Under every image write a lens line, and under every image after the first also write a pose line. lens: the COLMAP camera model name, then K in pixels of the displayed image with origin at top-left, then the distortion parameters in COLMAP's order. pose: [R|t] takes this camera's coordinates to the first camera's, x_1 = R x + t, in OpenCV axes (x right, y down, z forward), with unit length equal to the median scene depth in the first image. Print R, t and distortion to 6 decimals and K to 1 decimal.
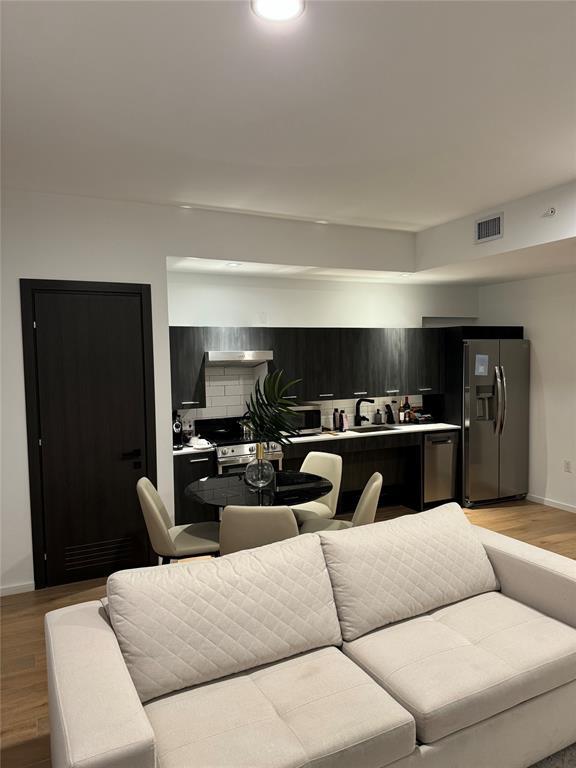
lens RADIAL K [[543.4, 0, 281.3], [0, 543.4, 384.0], [0, 0, 1]] dist [0.009105, -0.020032]
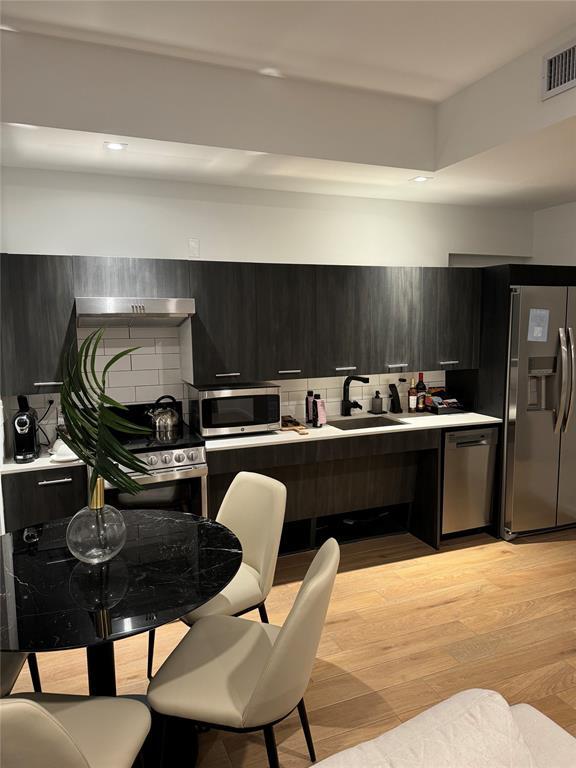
lens RADIAL K [[543.4, 0, 294.3], [0, 543.4, 387.7], [0, 0, 1]] dist [0.009105, -0.020032]
pose [[0.999204, 0.009825, -0.038650, 0.108521], [-0.007085, 0.997493, 0.070407, -0.004627], [0.039245, -0.070077, 0.996769, 0.351976]]
